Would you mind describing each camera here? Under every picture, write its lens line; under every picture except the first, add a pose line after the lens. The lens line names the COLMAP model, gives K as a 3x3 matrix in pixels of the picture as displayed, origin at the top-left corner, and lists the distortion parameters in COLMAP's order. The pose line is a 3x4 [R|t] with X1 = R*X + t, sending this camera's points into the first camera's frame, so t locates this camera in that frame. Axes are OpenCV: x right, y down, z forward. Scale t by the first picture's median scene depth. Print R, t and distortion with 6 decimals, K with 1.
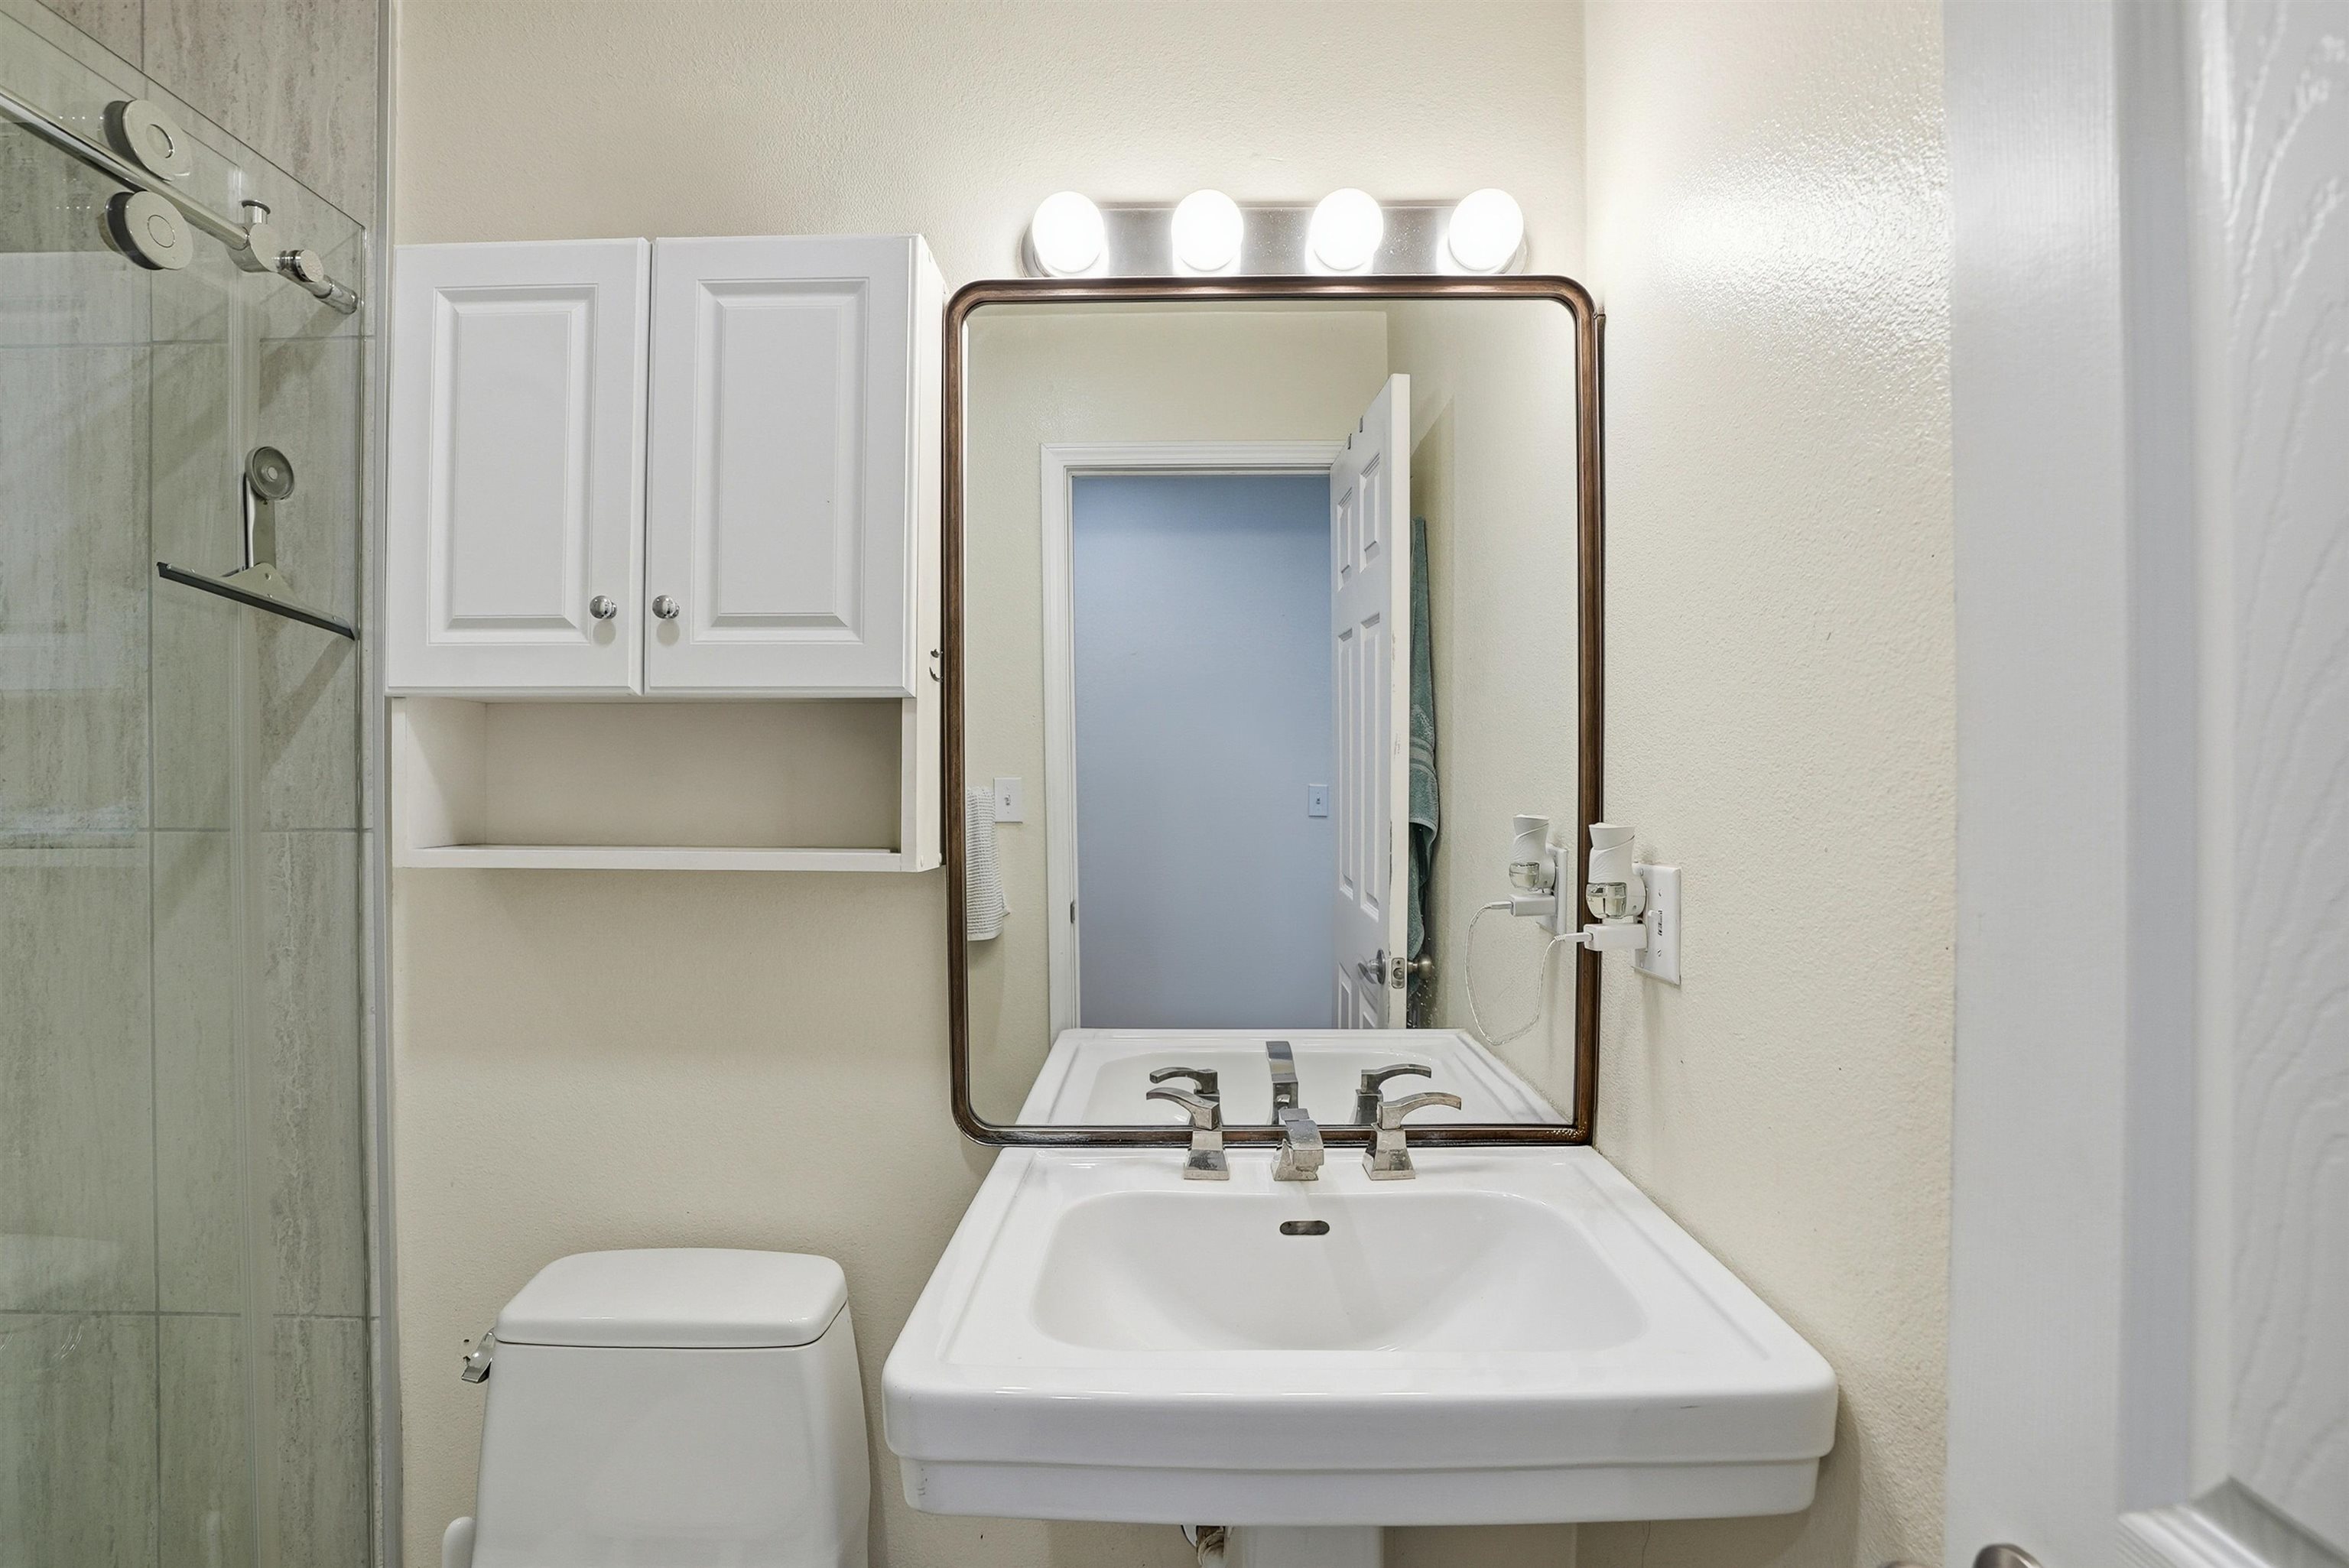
lens RADIAL K [[1083.4, 0, 1167.0], [0, 1083.4, 797.2], [0, 0, 1]] dist [-0.061084, 0.017135]
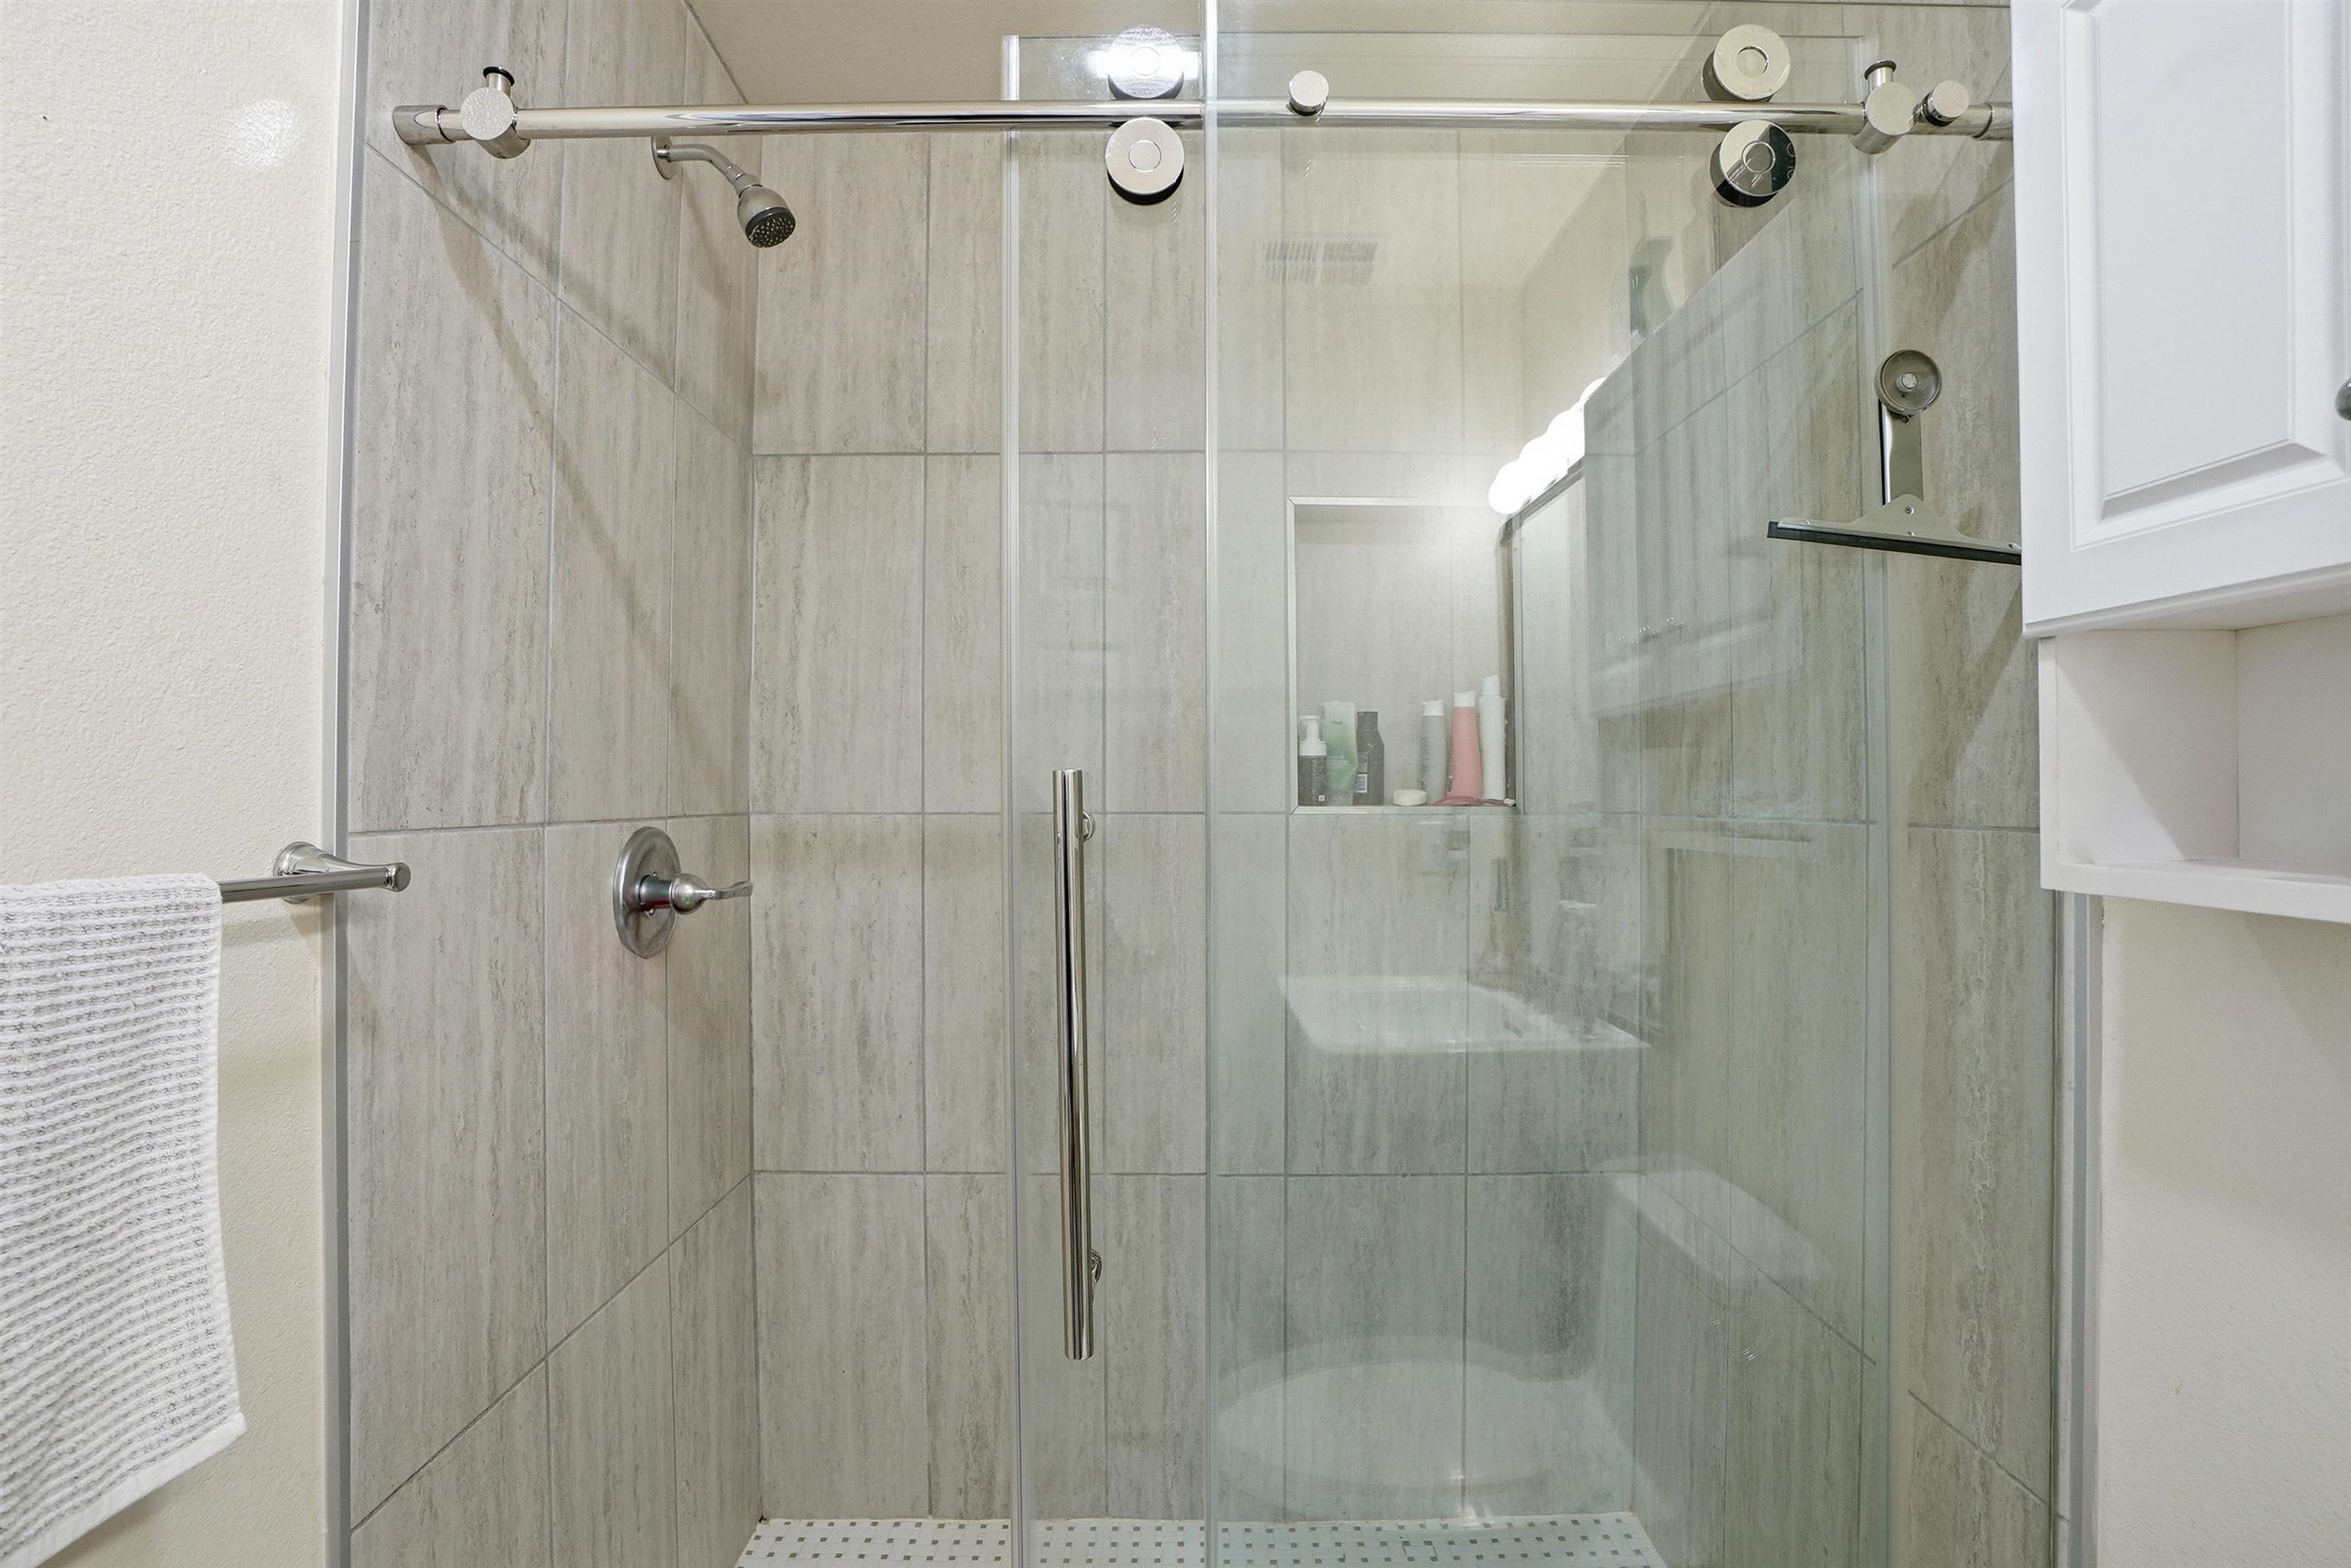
lens RADIAL K [[1091.7, 0, 1175.5], [0, 1091.7, 784.0], [0, 0, 1]] dist [-0.059103, 0.019431]
pose [[0.022521, -0.009053, -0.999705, -0.055799], [0.005704, 0.999944, -0.008927, 0.002149], [0.999730, -0.005501, 0.022571, 0.379073]]
